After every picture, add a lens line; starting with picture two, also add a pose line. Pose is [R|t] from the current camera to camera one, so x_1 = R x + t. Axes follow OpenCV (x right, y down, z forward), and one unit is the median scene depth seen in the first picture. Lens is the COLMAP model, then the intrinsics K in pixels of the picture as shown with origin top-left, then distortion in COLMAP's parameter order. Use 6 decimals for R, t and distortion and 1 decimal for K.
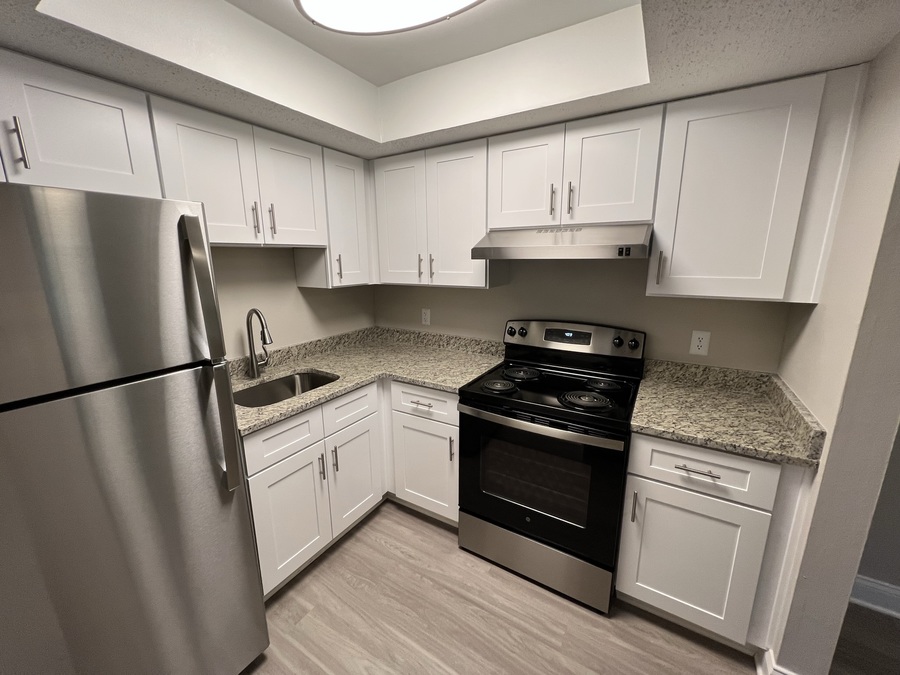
lens RADIAL K [[359.1, 0, 449.4], [0, 359.1, 333.9], [0, 0, 1]] dist [0.001350, 0.000320]
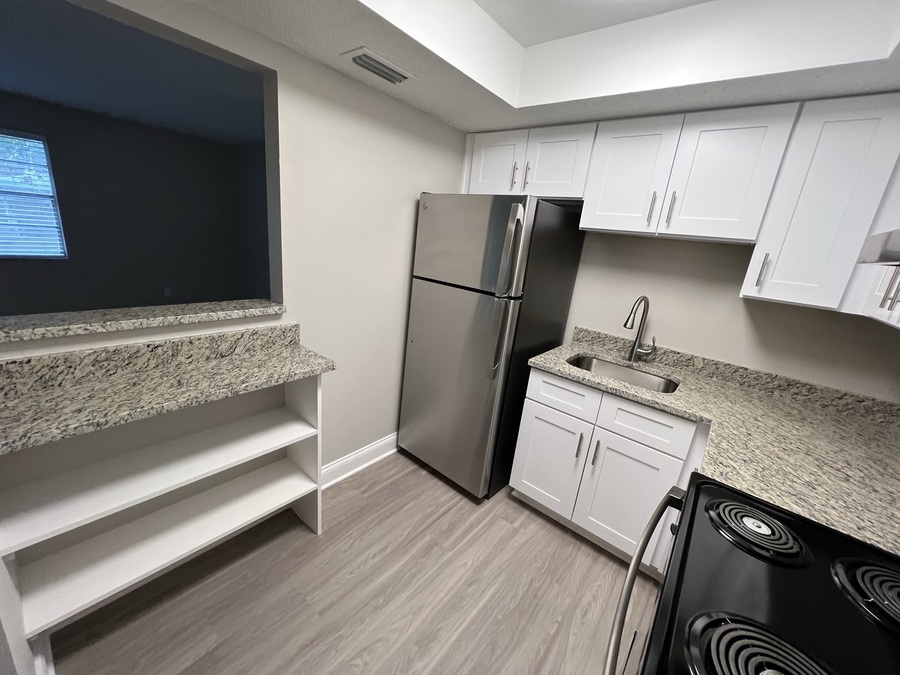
lens RADIAL K [[358.2, 0, 450.4], [0, 358.2, 335.1], [0, 0, 1]] dist [-0.000383, 0.000286]
pose [[-0.130651, 0.259316, -0.956915, 0.600216], [-0.311835, 0.905453, 0.287946, -0.098444], [0.941111, 0.336020, -0.037435, 0.582647]]
